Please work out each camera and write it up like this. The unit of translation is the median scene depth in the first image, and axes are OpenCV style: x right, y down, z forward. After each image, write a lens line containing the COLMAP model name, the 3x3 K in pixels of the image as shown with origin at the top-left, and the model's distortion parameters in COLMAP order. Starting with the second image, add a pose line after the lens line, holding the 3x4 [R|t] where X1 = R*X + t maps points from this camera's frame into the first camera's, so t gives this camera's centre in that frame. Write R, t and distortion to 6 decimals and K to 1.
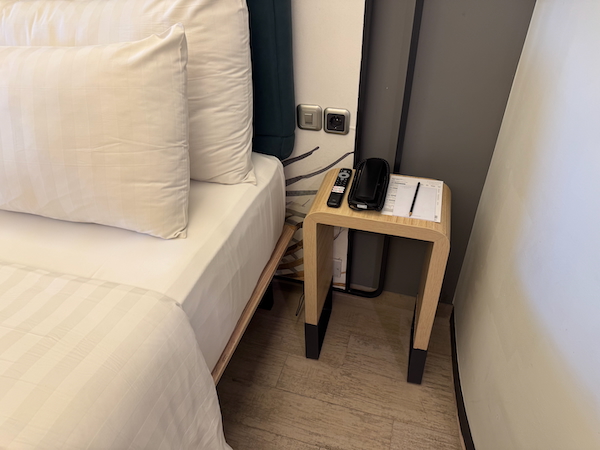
lens RADIAL K [[423.2, 0, 302.3], [0, 423.2, 226.7], [0, 0, 1]] dist [0.064131, -0.063636]
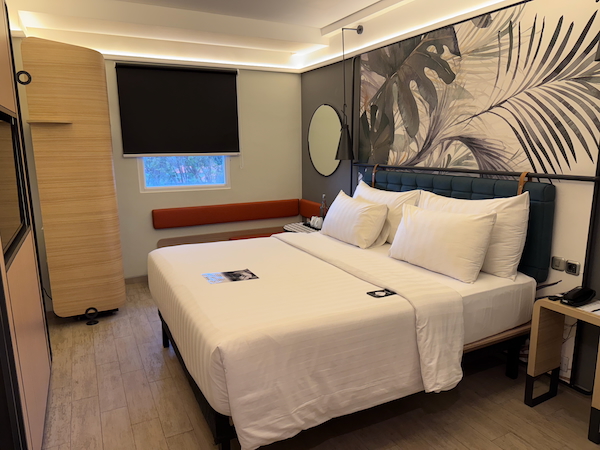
lens RADIAL K [[423.2, 0, 303.6], [0, 423.2, 226.7], [0, 0, 1]] dist [0.064131, -0.063636]
pose [[0.704673, 0.152278, -0.692999, 0.545300], [-0.426815, 0.871199, -0.242570, 0.581734], [0.566803, 0.466715, 0.678905, -1.088269]]
